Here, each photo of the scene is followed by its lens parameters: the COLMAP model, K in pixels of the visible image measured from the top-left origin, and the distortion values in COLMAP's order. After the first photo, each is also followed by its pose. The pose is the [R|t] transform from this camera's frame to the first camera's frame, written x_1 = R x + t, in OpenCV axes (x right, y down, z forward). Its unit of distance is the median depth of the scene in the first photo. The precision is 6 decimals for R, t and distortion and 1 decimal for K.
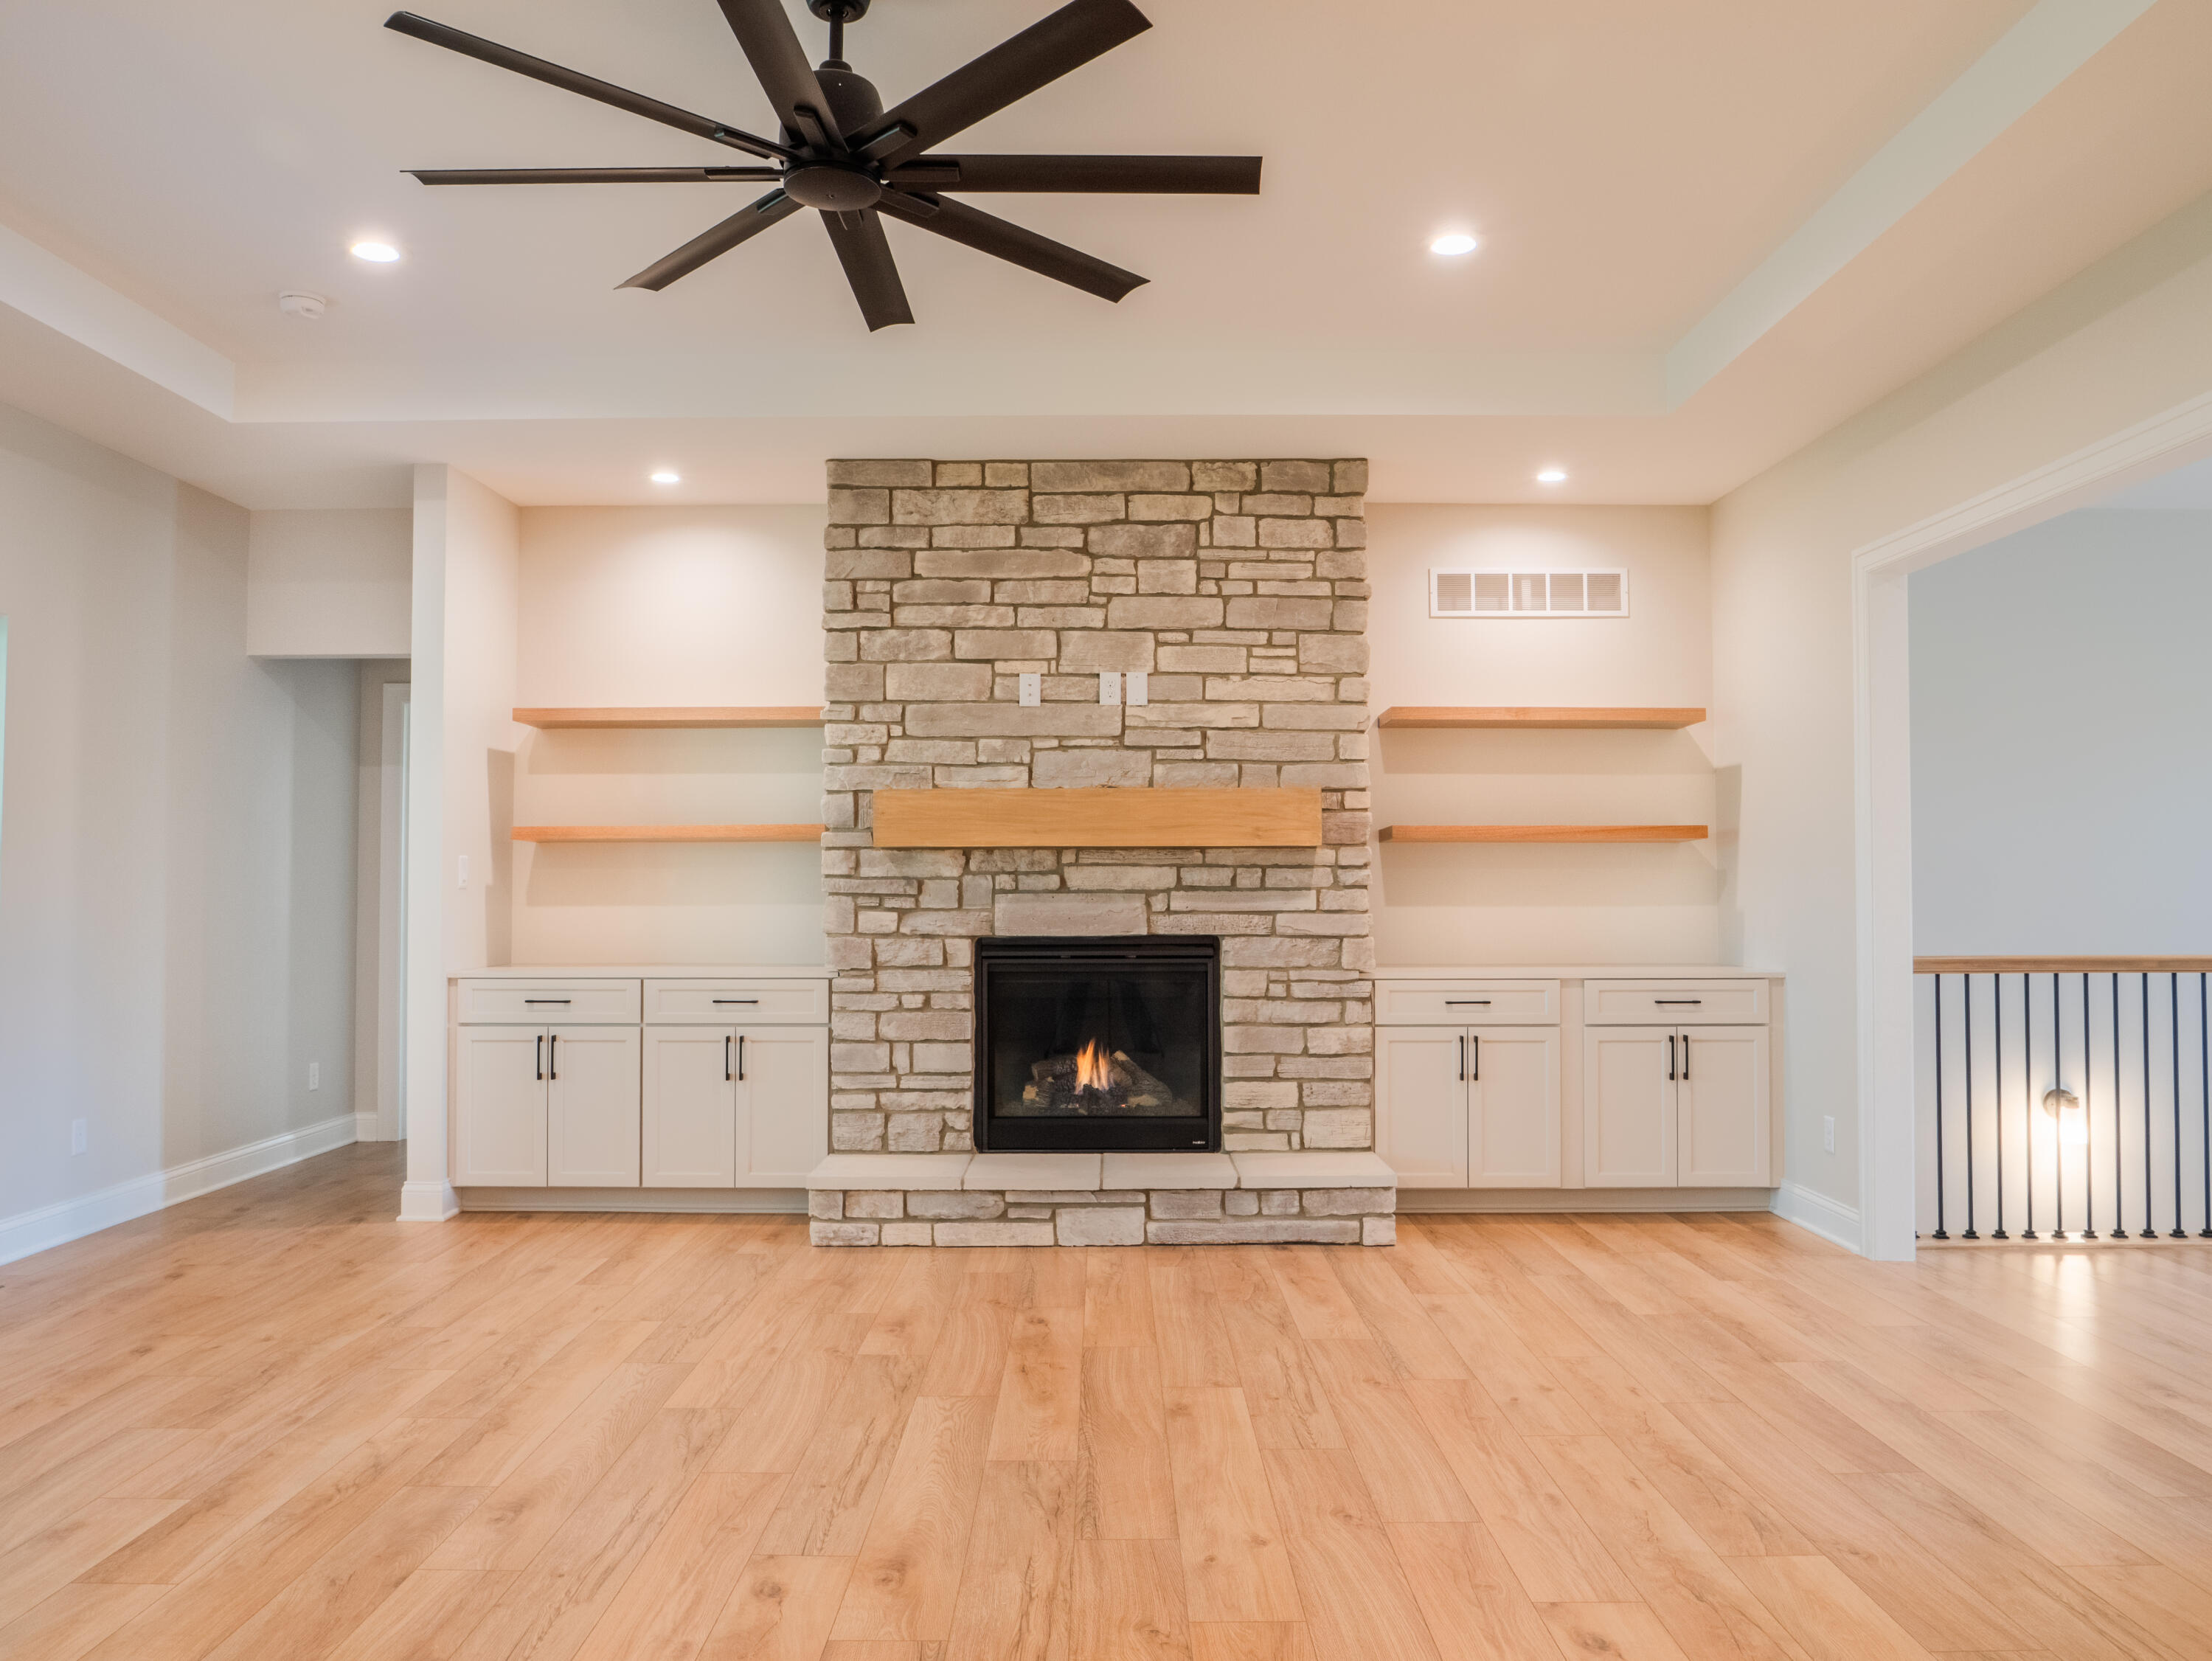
lens RADIAL K [[1601.3, 0, 1110.7], [0, 1601.3, 831.2], [0, 0, 1]] dist [-0.043586, -0.003959]
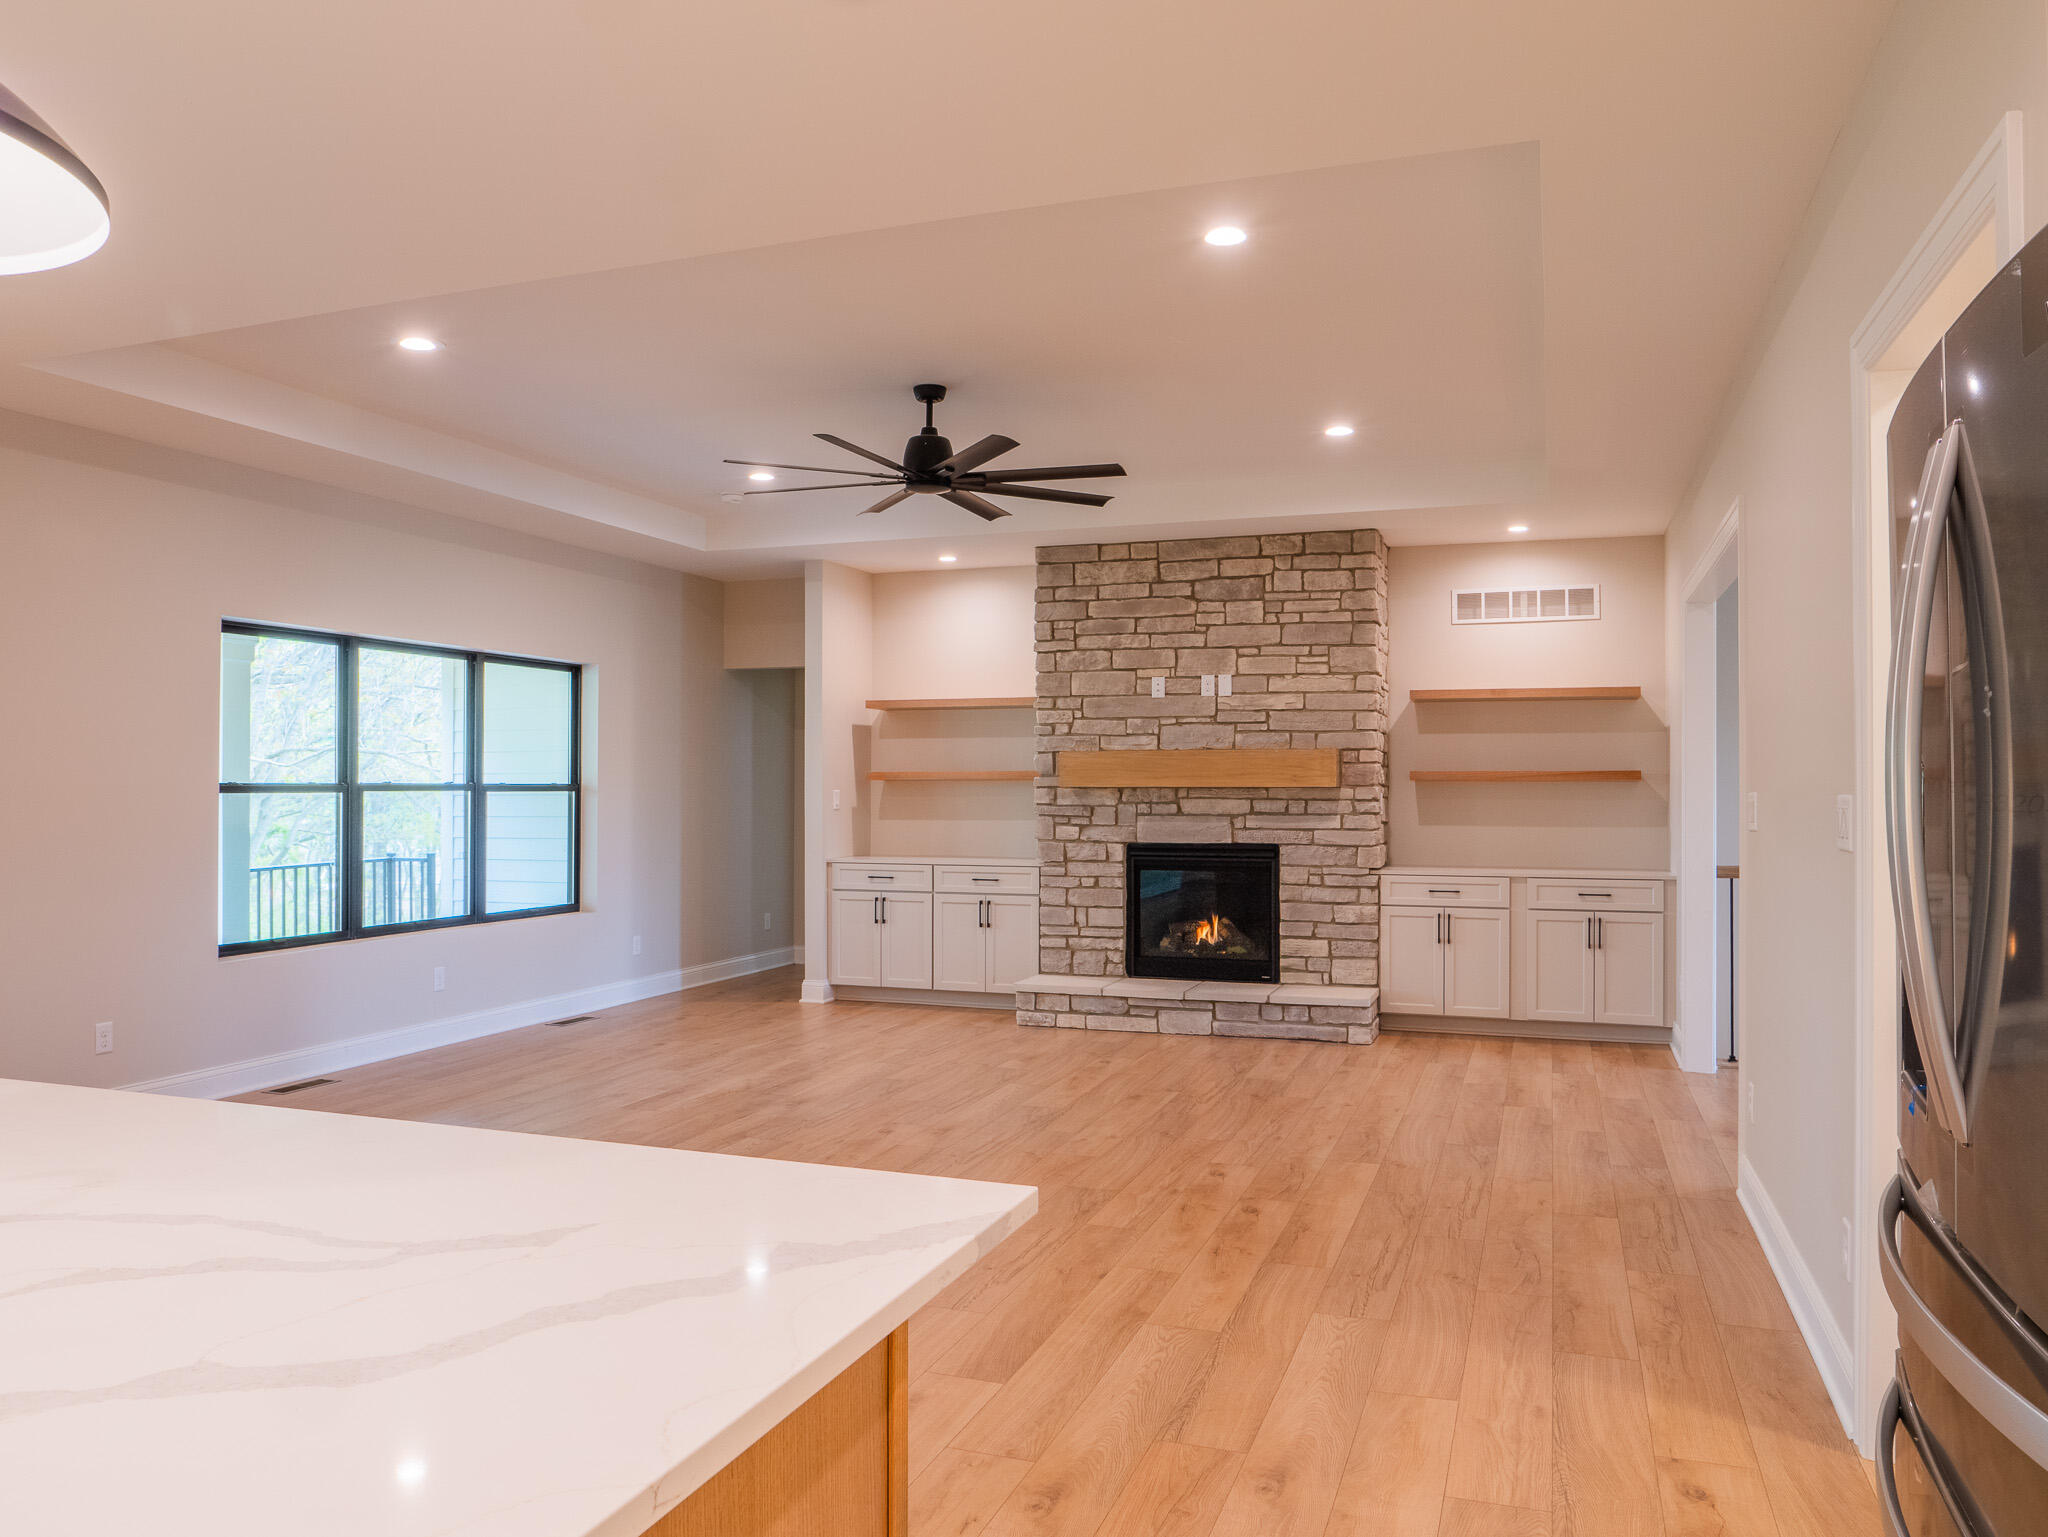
lens RADIAL K [[1482.6, 0, 1020.0], [0, 1482.6, 767.5], [0, 0, 1]] dist [-0.043586, -0.003959]
pose [[0.941836, -0.002507, -0.336064, 0.313624], [0.009552, 0.999768, 0.019313, -0.038717], [0.335938, -0.021400, 0.941641, -0.428438]]
